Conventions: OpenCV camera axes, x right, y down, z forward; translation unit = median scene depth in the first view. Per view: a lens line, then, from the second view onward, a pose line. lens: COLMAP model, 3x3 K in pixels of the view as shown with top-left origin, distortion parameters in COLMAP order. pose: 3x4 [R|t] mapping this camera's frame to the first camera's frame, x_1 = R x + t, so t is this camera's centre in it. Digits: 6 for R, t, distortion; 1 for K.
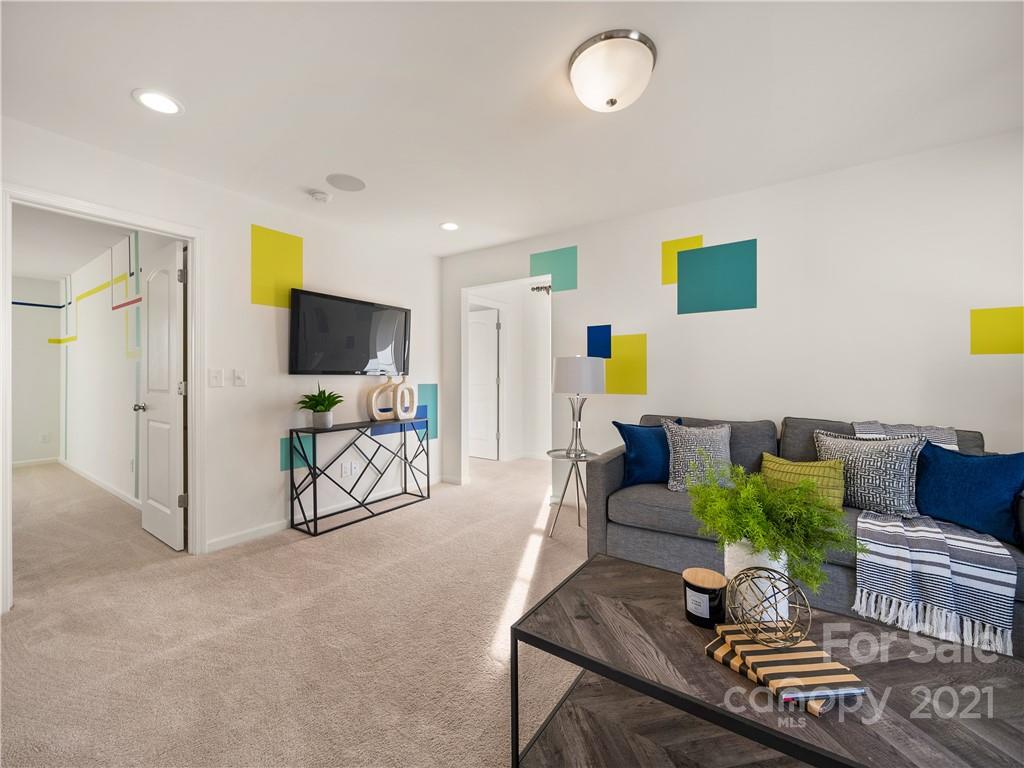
lens RADIAL K [[409.6, 0, 512.0], [0, 409.6, 384.0], [0, 0, 1]] dist [-0.002992, -0.000373]
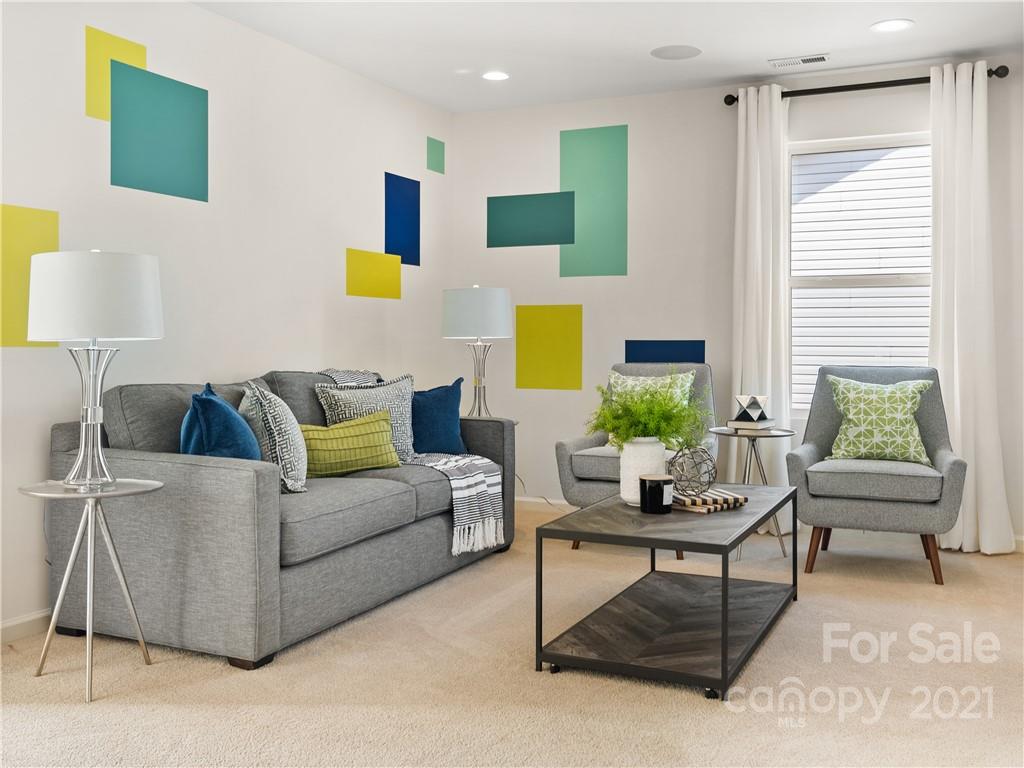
lens RADIAL K [[972.1, 0, 509.8], [0, 972.1, 370.6], [0, 0, 1]] dist [-0.009673, 0.025737]
pose [[-0.153715, -0.026824, 0.987751, -0.861831], [0.015469, 0.999444, 0.029549, 0.030635], [-0.987994, 0.019822, -0.153214, 0.712717]]
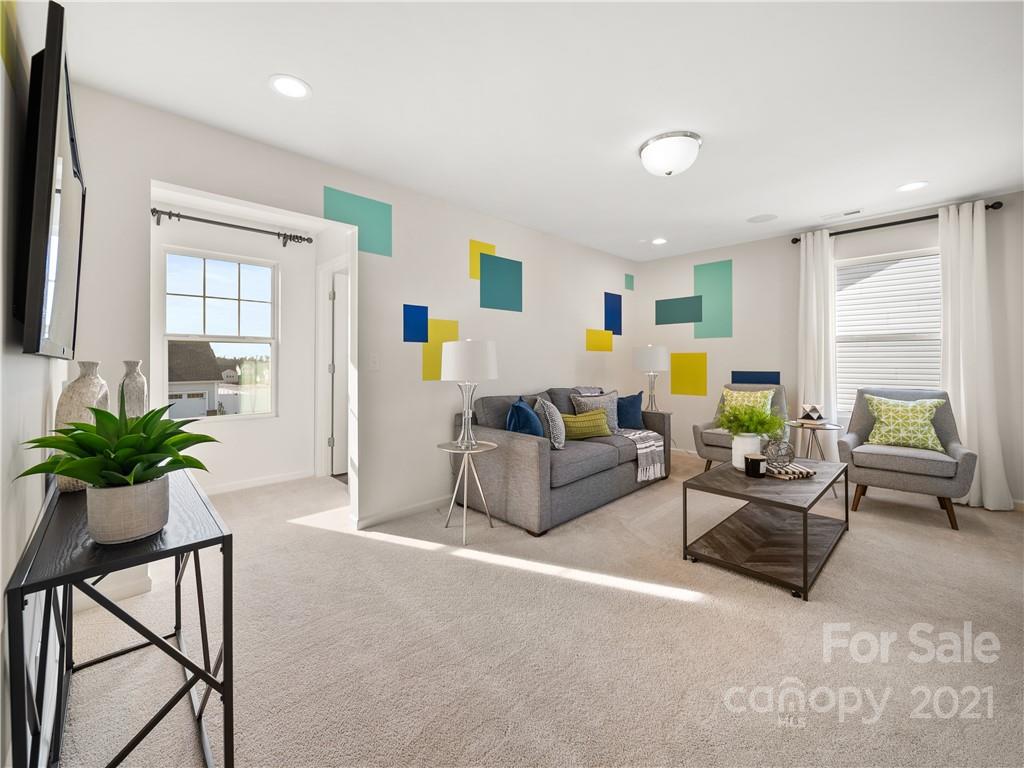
lens RADIAL K [[419.0, 0, 514.1], [0, 419.0, 365.0], [0, 0, 1]] dist [-0.000911, -0.000307]
pose [[0.196135, -0.006624, 0.980555, -0.729734], [0.022785, 0.999738, 0.002196, -0.010490], [-0.980312, 0.021911, 0.196234, 0.690307]]
